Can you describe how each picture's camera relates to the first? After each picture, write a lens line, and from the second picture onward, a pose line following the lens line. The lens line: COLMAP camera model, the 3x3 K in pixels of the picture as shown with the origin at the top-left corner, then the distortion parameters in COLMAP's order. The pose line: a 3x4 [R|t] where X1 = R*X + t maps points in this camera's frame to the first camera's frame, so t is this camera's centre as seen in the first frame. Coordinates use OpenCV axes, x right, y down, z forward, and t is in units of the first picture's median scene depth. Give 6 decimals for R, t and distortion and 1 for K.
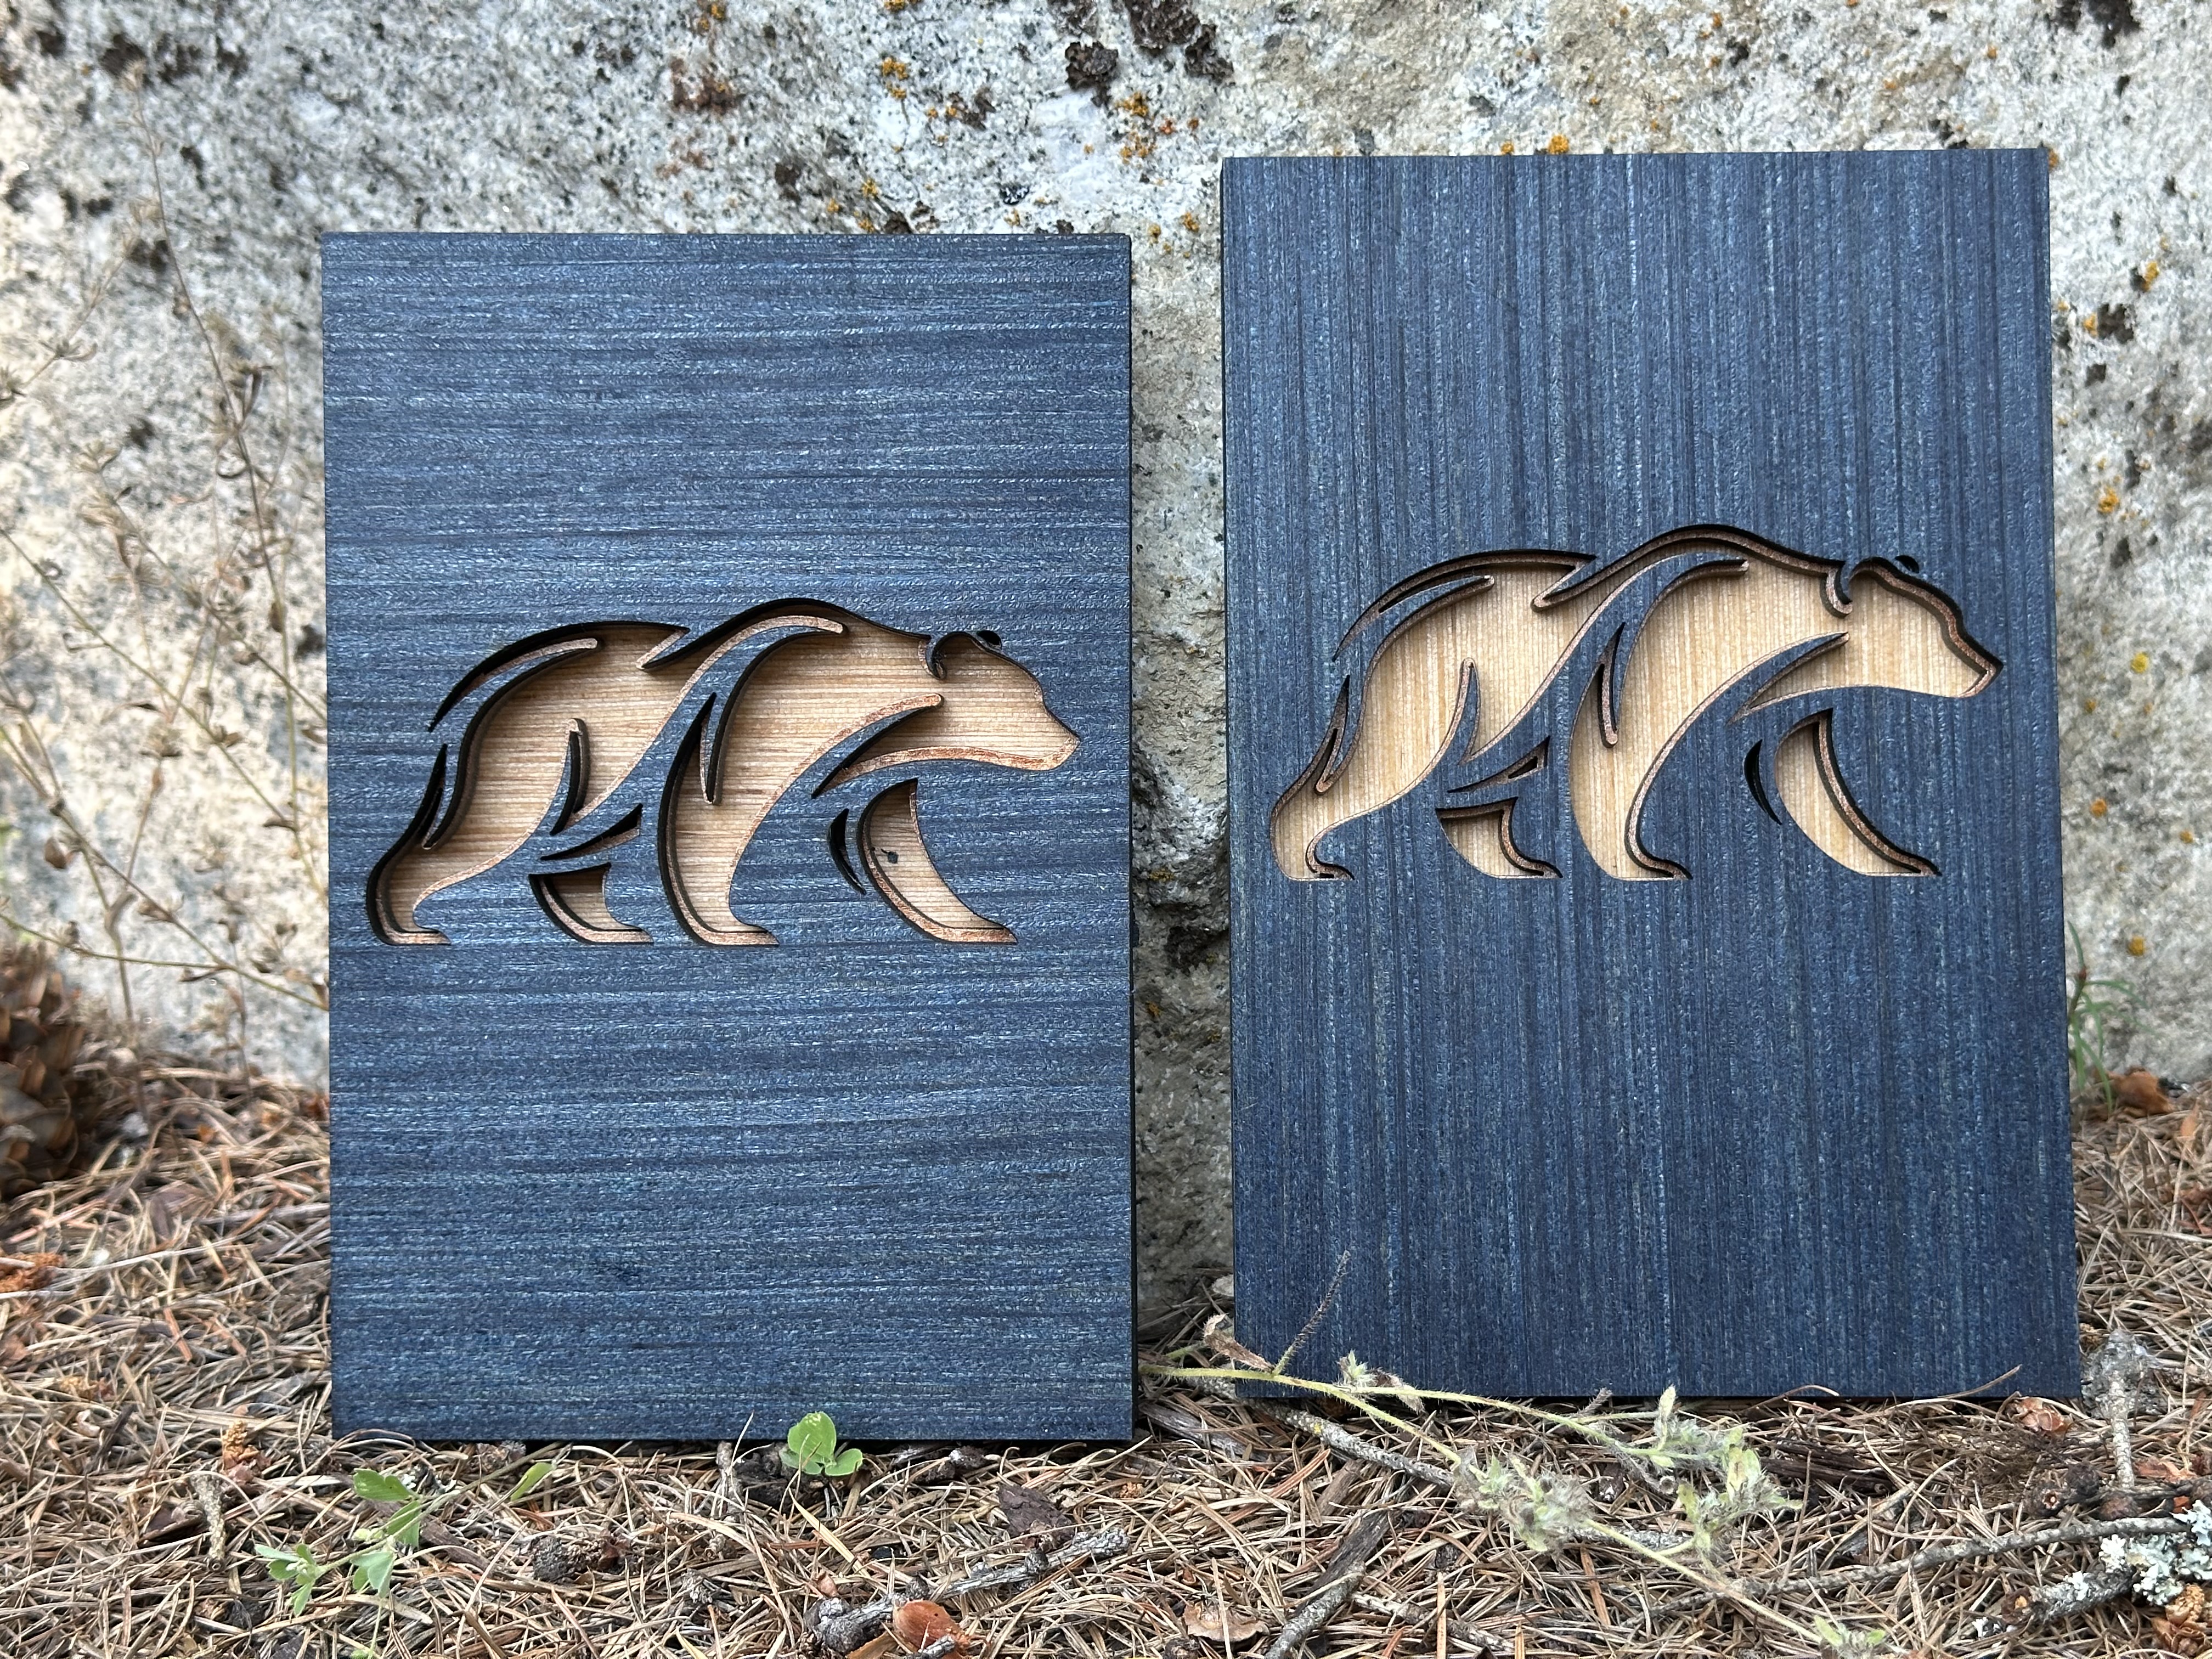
lens RADIAL K [[3118.1, 0, 1134.8], [0, 3118.1, 835.2], [0, 0, 1]] dist [0.273552, -0.776288]
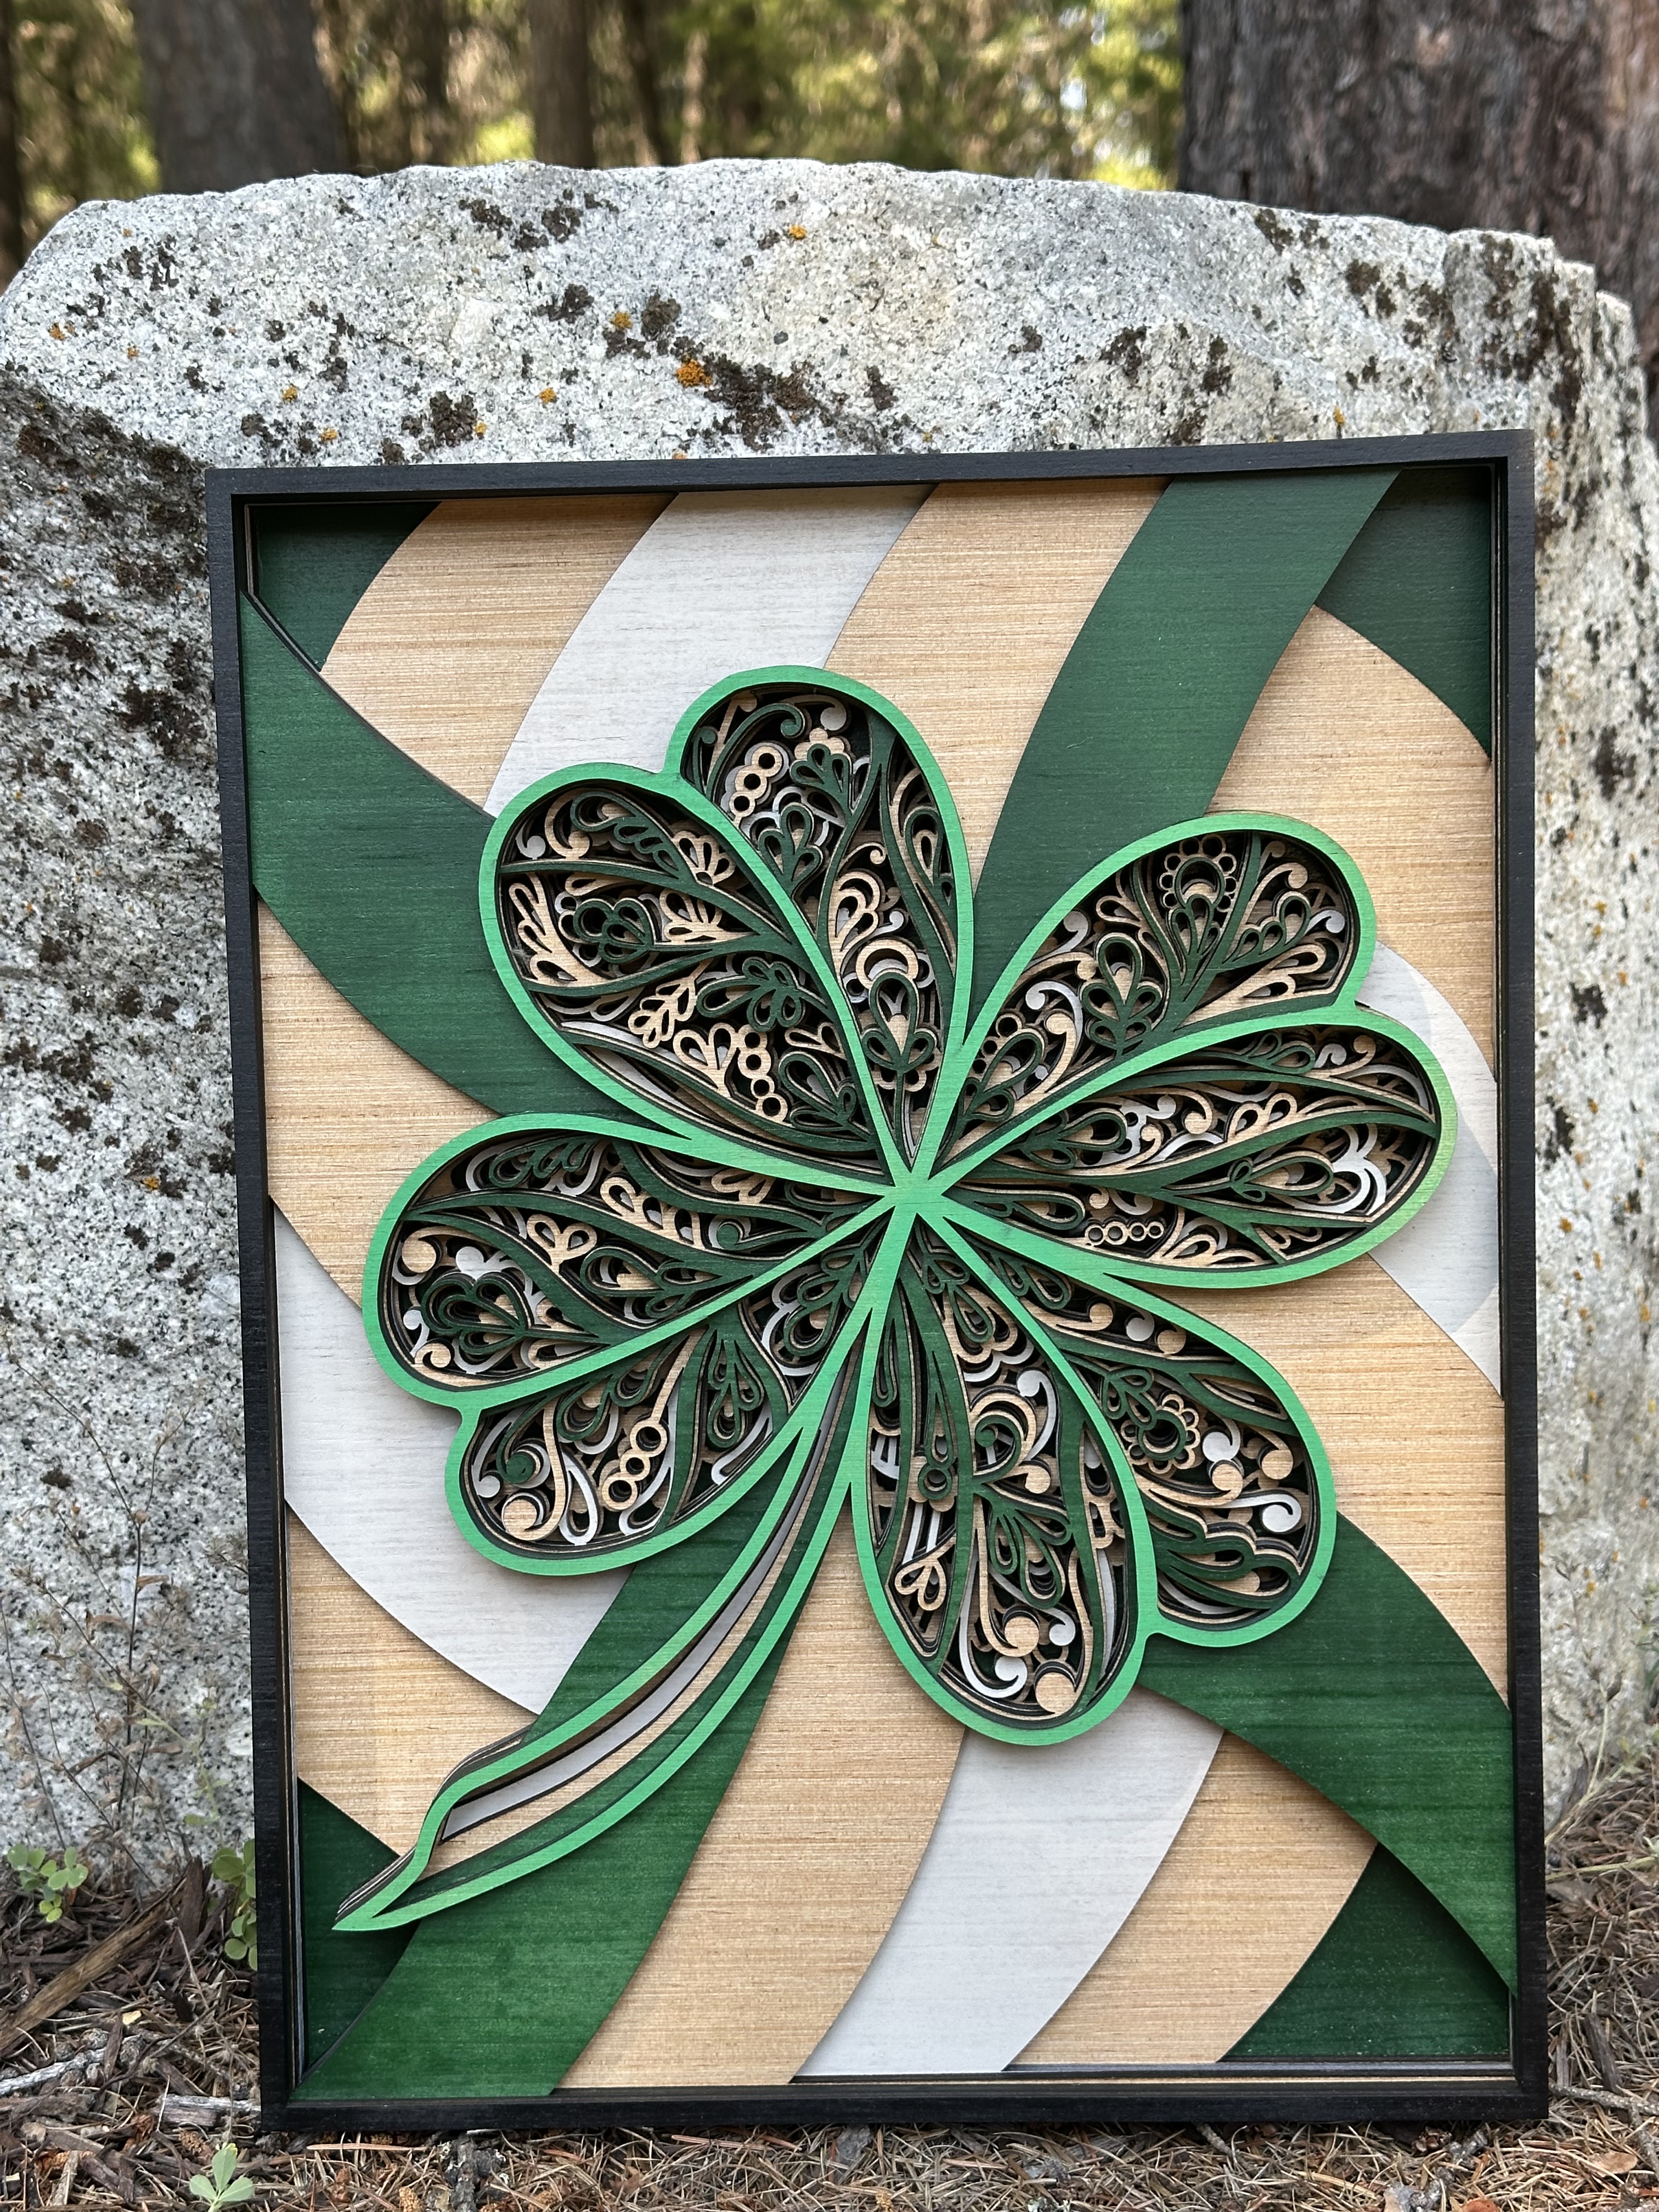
lens RADIAL K [[3135.6, 0, 829.5], [0, 3135.6, 1106.0], [0, 0, 1]] dist [0.204496, -0.354110]
pose [[0.910263, -0.113490, 0.398173, -0.701993], [0.140630, 0.989273, -0.039525, -0.210225], [-0.389416, 0.091973, 0.916458, -0.298412]]
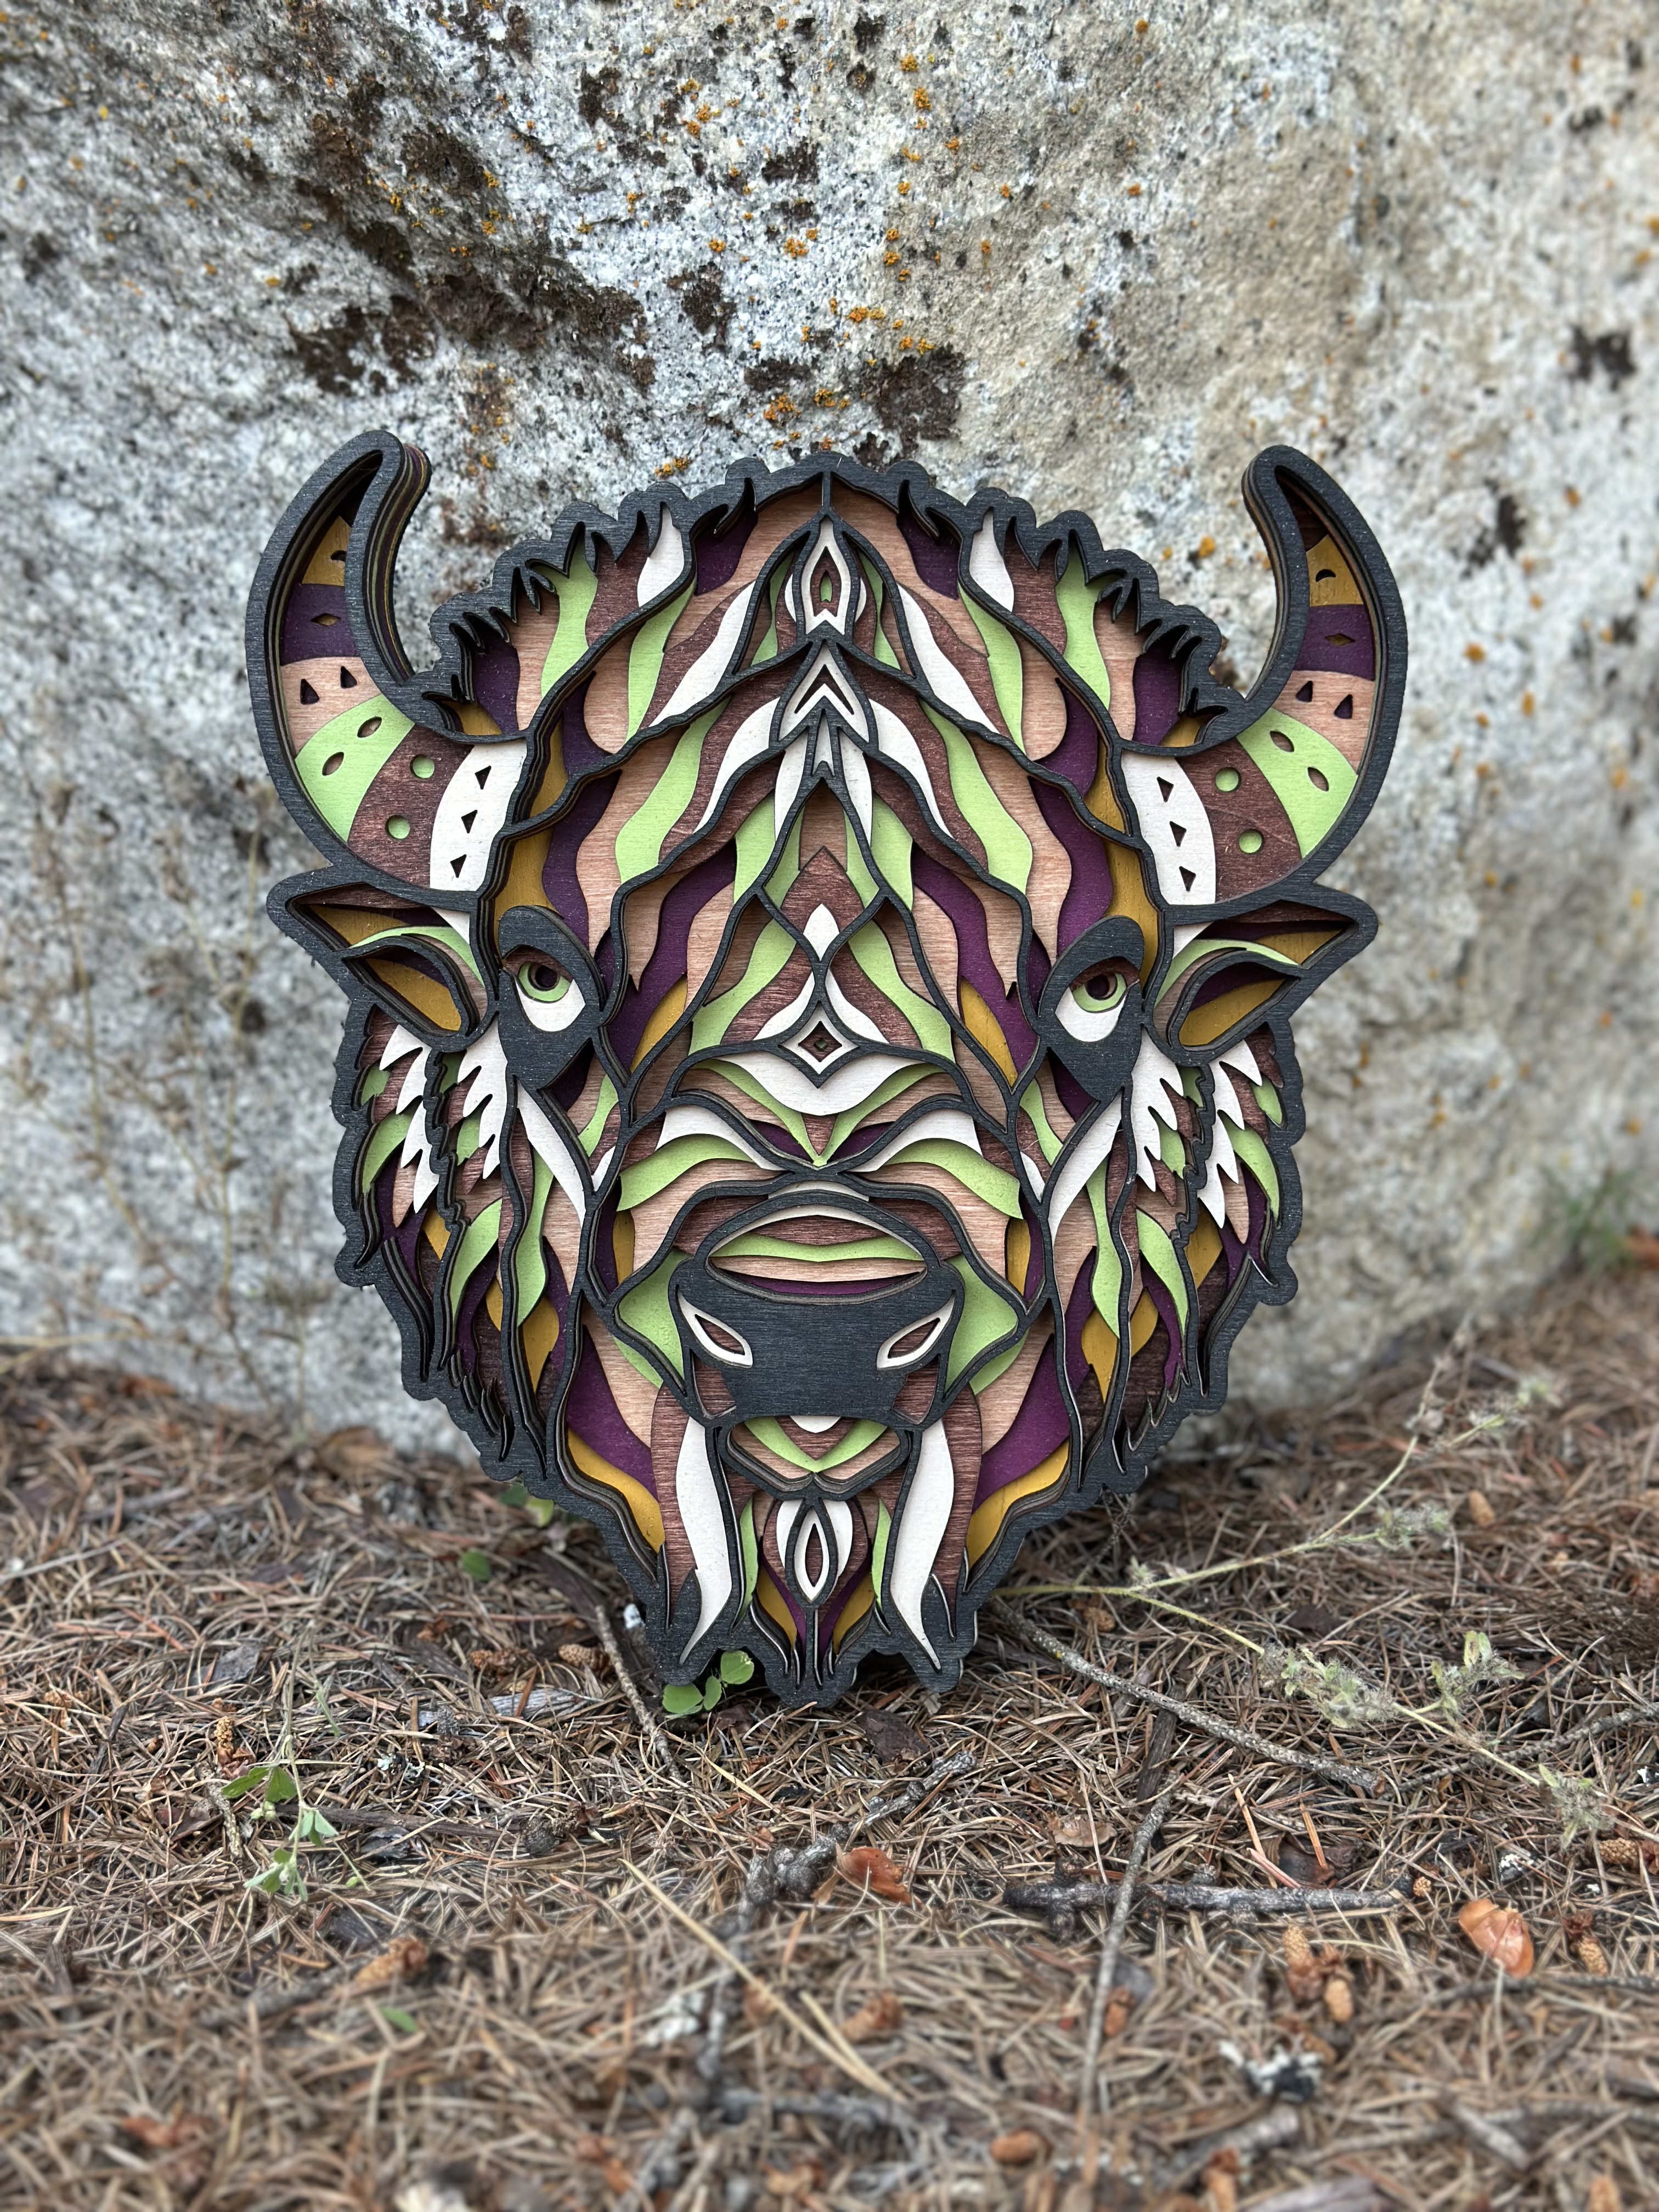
lens RADIAL K [[3122.0, 0, 838.8], [0, 3122.0, 1130.4], [0, 0, 1]] dist [0.255479, -0.697893]
pose [[0.986154, -0.073229, 0.148787, -0.182285], [0.052050, 0.988561, 0.141553, -0.166094], [-0.157450, -0.131849, 0.978685, -0.152357]]
